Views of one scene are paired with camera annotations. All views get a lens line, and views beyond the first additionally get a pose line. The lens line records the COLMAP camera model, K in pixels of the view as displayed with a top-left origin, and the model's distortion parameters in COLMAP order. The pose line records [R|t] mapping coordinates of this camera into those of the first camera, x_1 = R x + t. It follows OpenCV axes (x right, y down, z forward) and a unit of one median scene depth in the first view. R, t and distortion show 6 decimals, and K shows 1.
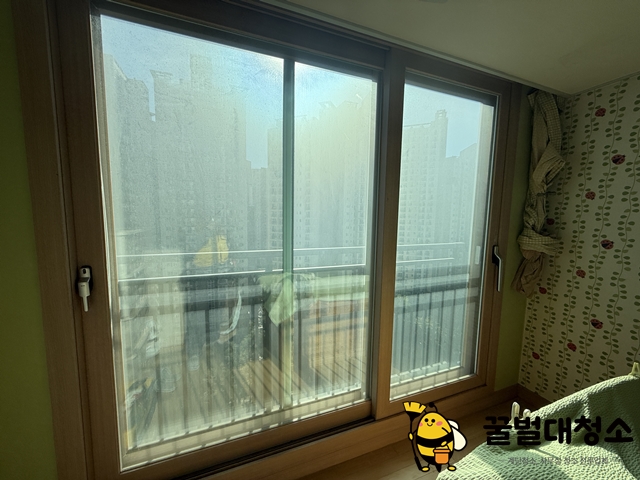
lens RADIAL K [[260.7, 0, 320.0], [0, 260.7, 240.0], [0, 0, 1]] dist [0.000519, 0.000168]
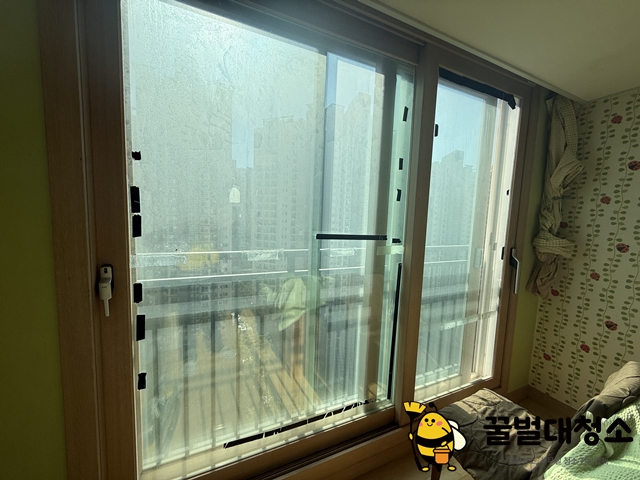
lens RADIAL K [[260.7, 0, 320.0], [0, 260.7, 240.0], [0, 0, 1]] dist [0.000519, 0.000168]
pose [[0.998048, 0.013837, 0.060900, -0.139569], [-0.013496, 0.999891, -0.006003, 0.007155], [-0.060976, 0.005170, 0.998126, 0.043940]]
